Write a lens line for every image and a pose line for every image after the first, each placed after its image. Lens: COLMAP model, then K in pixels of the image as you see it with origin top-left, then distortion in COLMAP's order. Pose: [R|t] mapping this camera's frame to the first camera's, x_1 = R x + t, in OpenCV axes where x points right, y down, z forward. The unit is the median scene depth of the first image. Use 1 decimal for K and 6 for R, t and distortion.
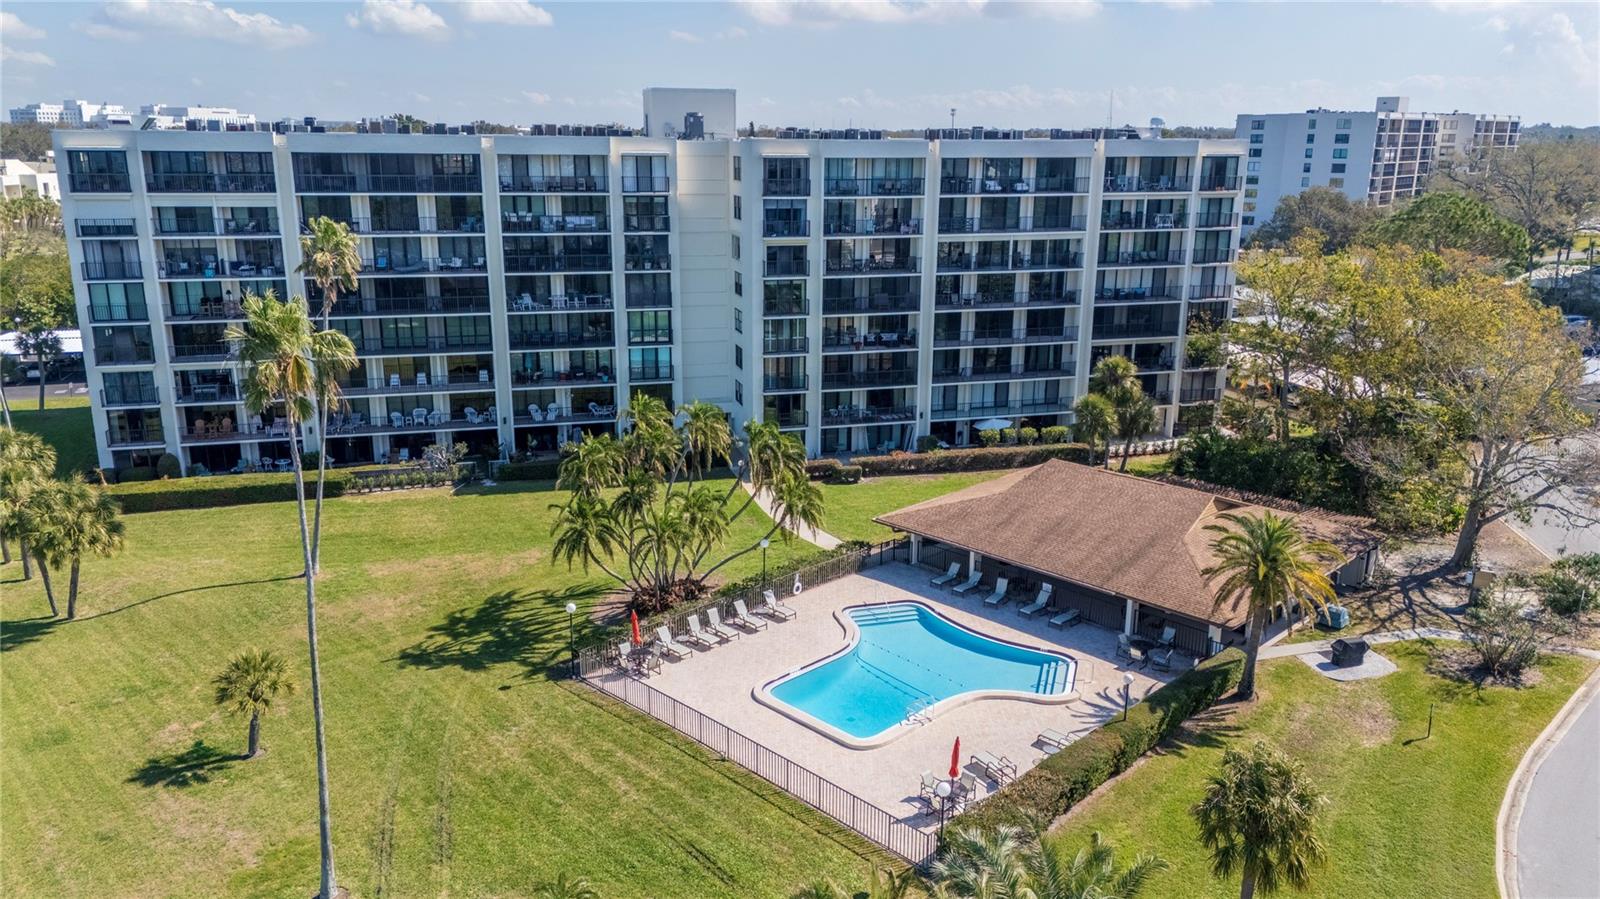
lens RADIAL K [[1175.3, 0, 800.0], [0, 1175.3, 449.5], [0, 0, 1]] dist [0.107699, -0.117540]
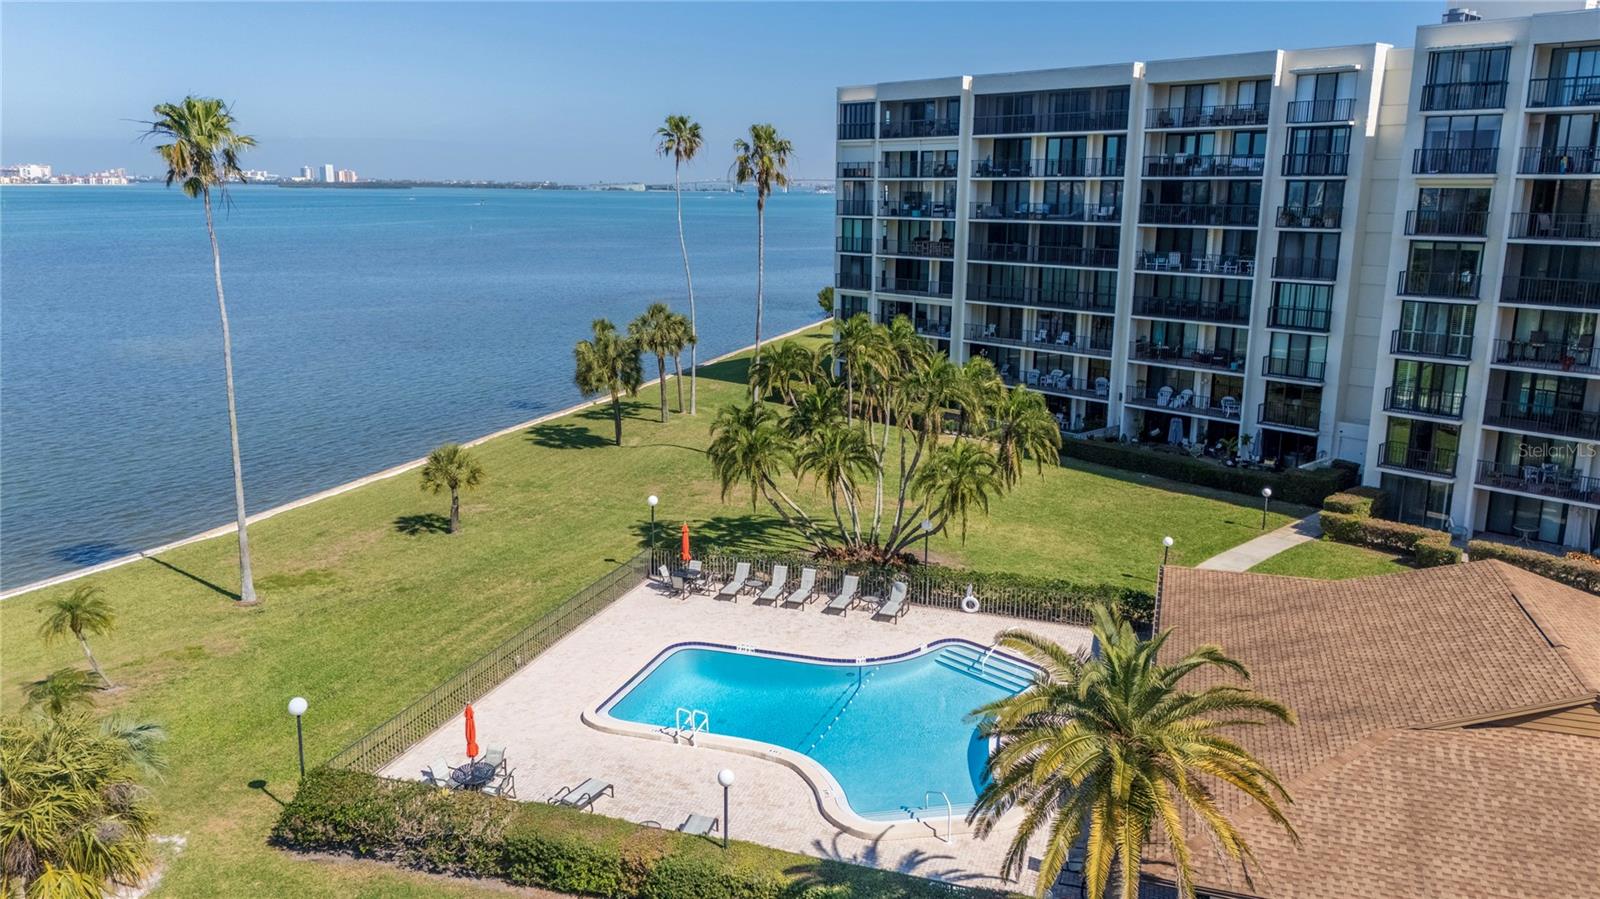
lens RADIAL K [[1175.3, 0, 800.0], [0, 1175.3, 449.5], [0, 0, 1]] dist [0.107699, -0.117540]
pose [[0.461133, 0.193295, -0.866022, 0.411781], [-0.236757, 0.967405, 0.089857, -0.009727], [0.855163, 0.163601, 0.491866, 0.391865]]
